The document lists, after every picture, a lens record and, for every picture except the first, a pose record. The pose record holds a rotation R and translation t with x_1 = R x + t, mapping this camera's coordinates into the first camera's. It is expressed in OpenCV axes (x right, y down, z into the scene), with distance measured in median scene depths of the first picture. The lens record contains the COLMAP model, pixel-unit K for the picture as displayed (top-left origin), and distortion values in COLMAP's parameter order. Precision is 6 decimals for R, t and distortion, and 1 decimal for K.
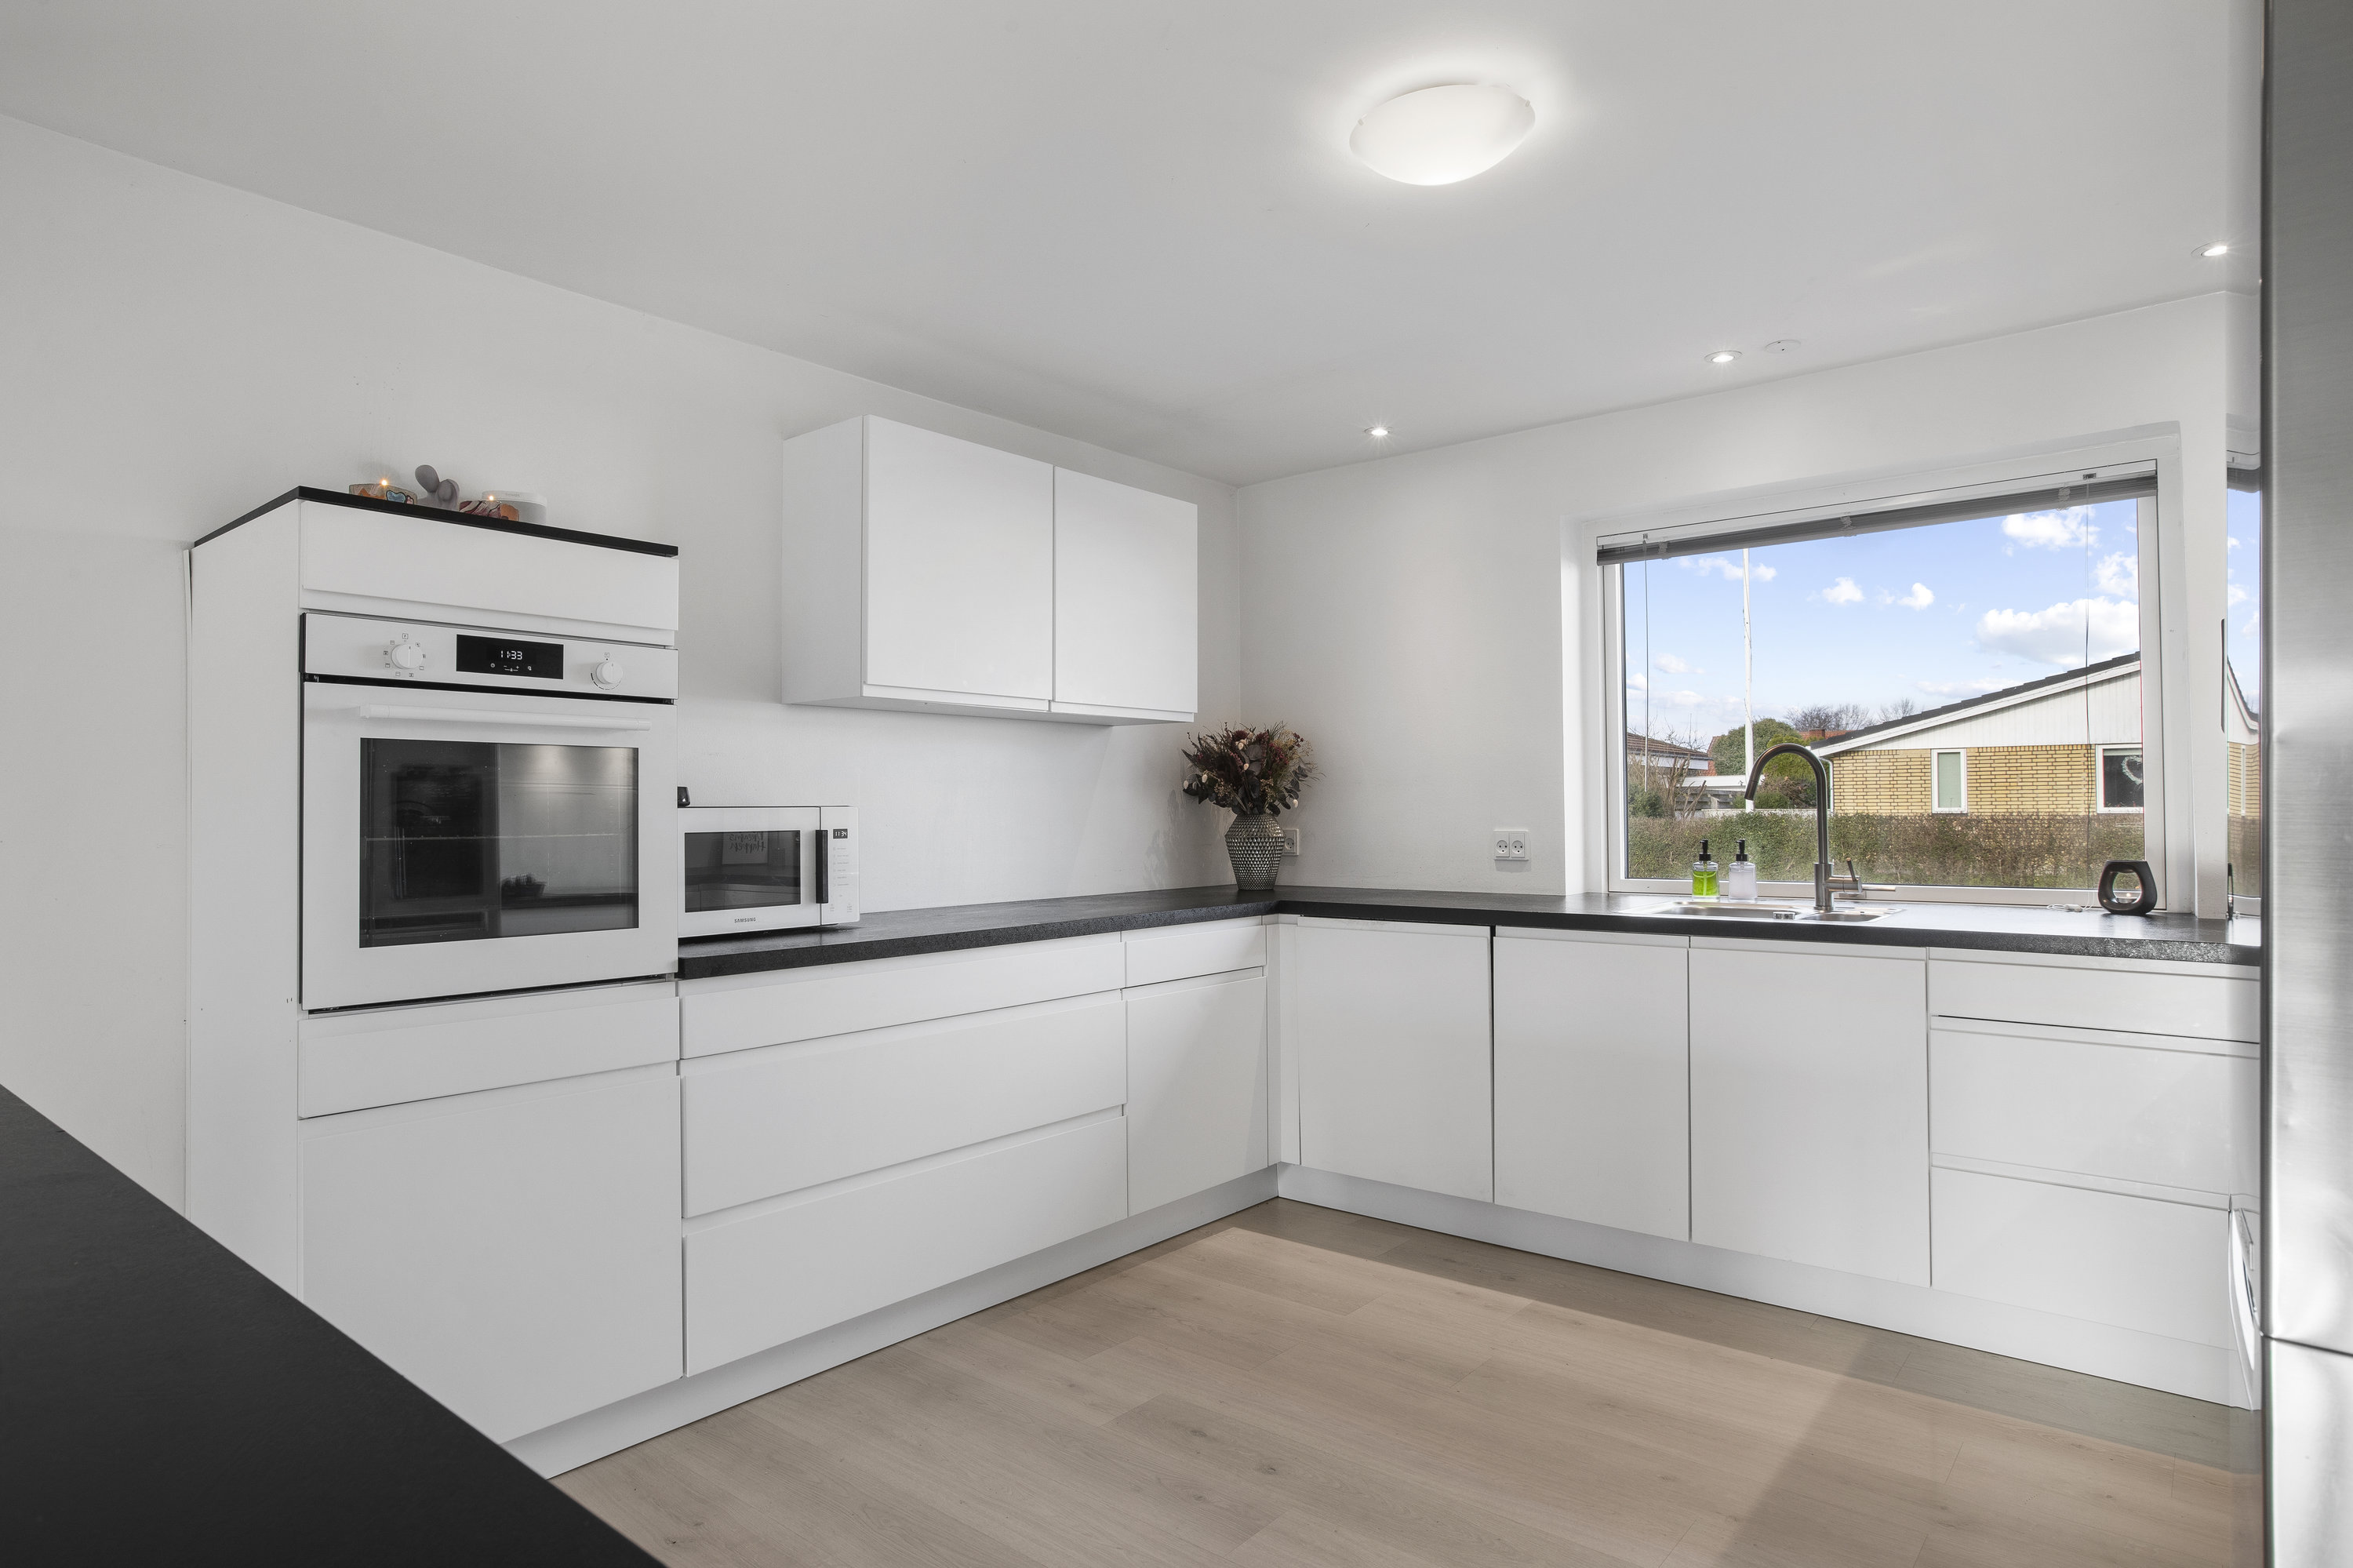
lens RADIAL K [[1290.4, 0, 1174.1], [0, 1290.4, 794.5], [0, 0, 1]] dist [-0.030766, 0.001391]
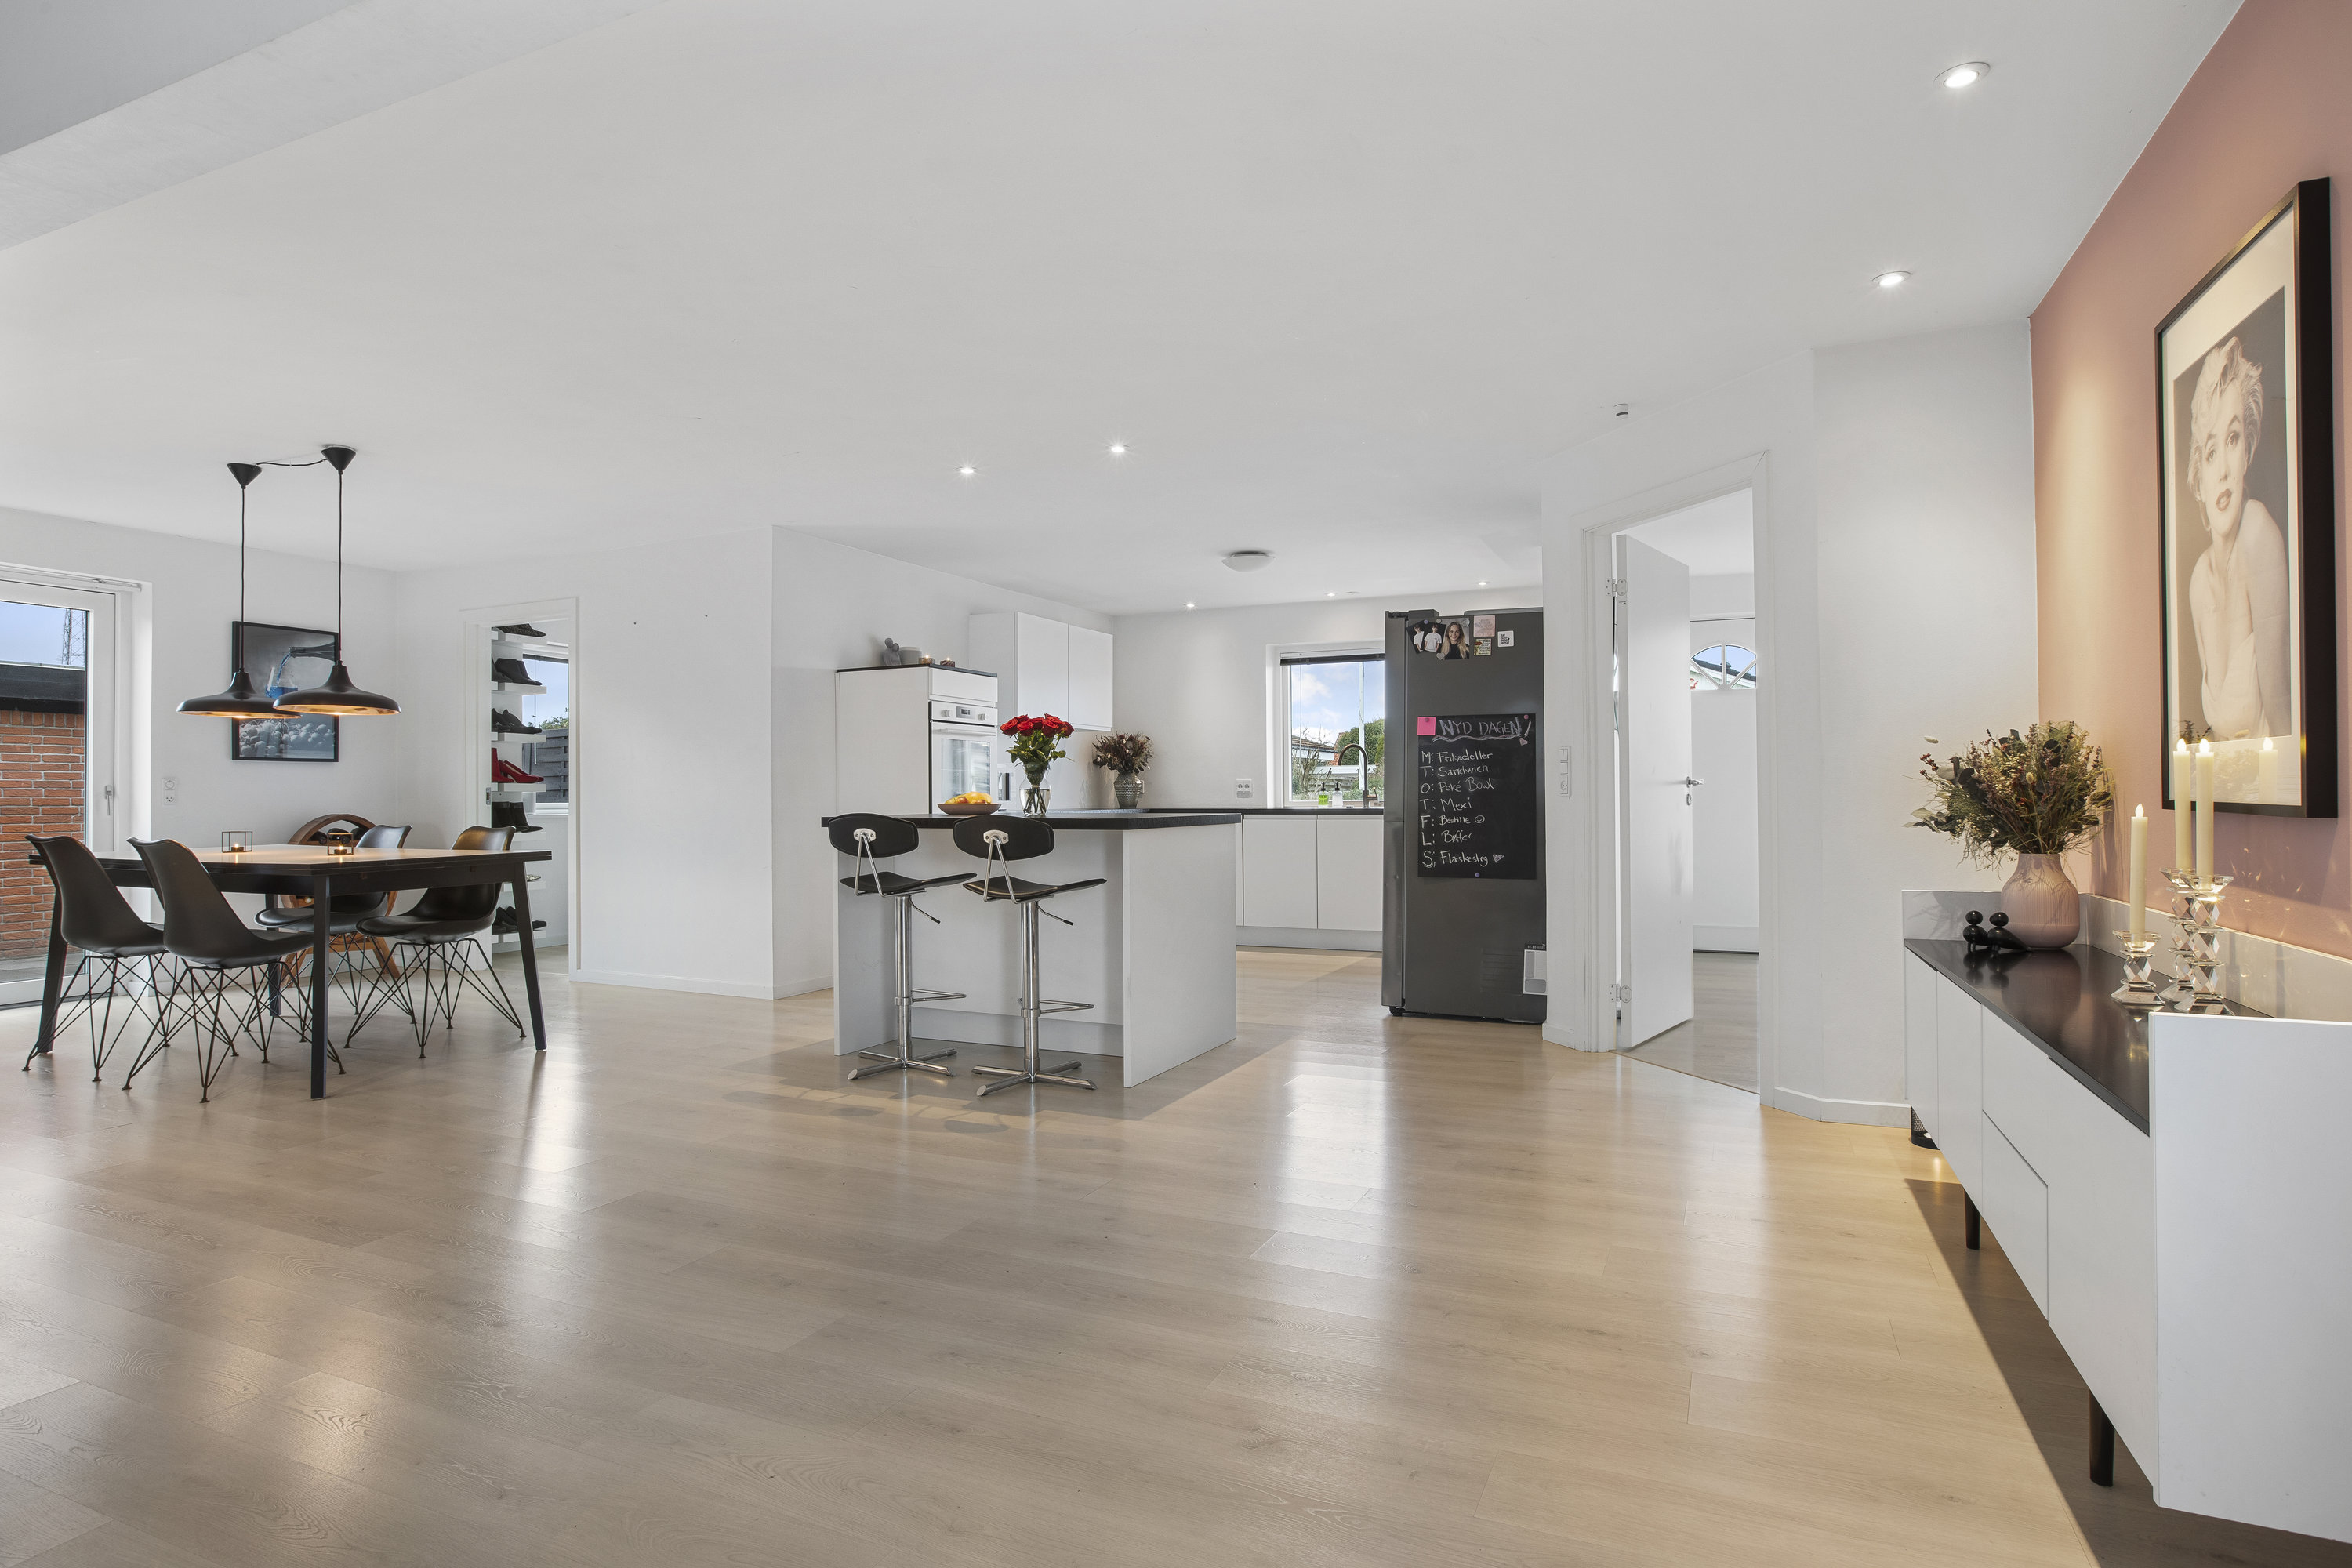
lens RADIAL K [[1280.7, 0, 1189.6], [0, 1280.7, 783.0], [0, 0, 1]] dist [-0.037082, 0.018212]
pose [[0.960984, 0.001883, 0.276596, -0.461057], [-0.001449, 0.999997, -0.001775, 0.036981], [-0.276599, 0.001305, 0.960985, -1.162553]]
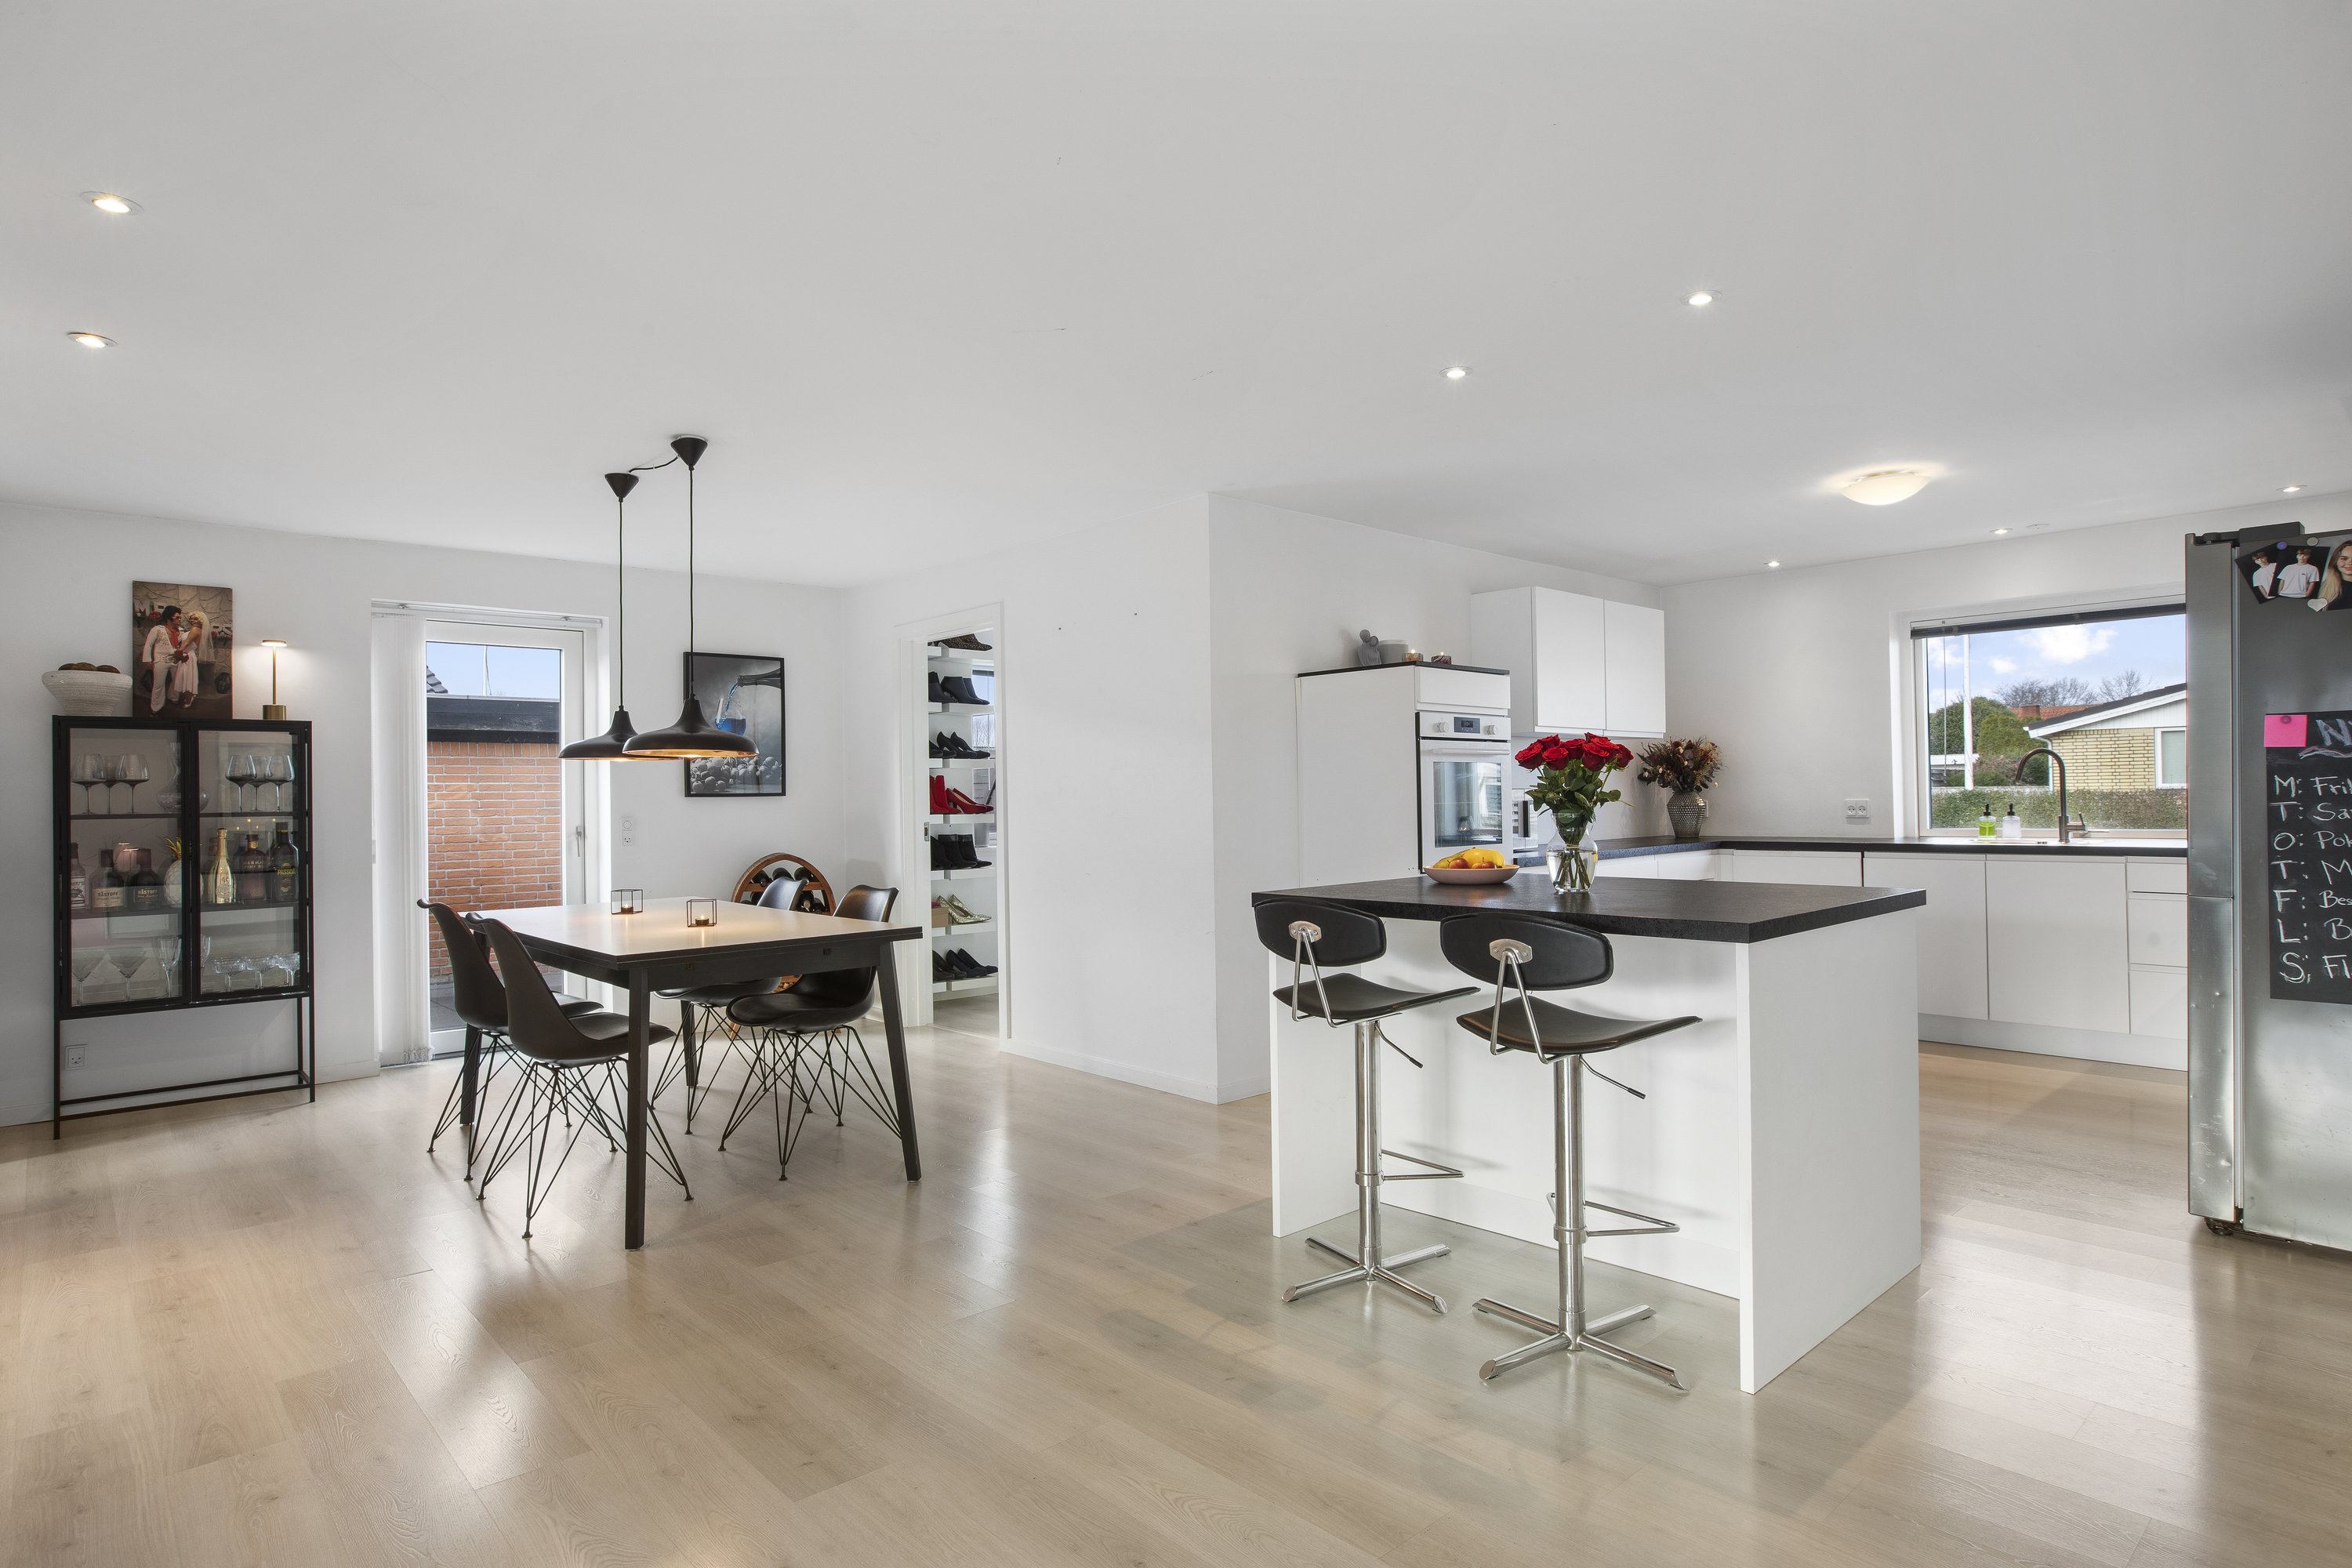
lens RADIAL K [[1280.7, 0, 1158.7], [0, 1280.7, 776.4], [0, 0, 1]] dist [-0.037082, 0.018212]
pose [[0.990487, -0.011406, -0.137131, -0.405691], [0.011004, 0.999933, -0.003692, -0.005858], [0.137163, 0.002148, 0.990546, -0.742920]]
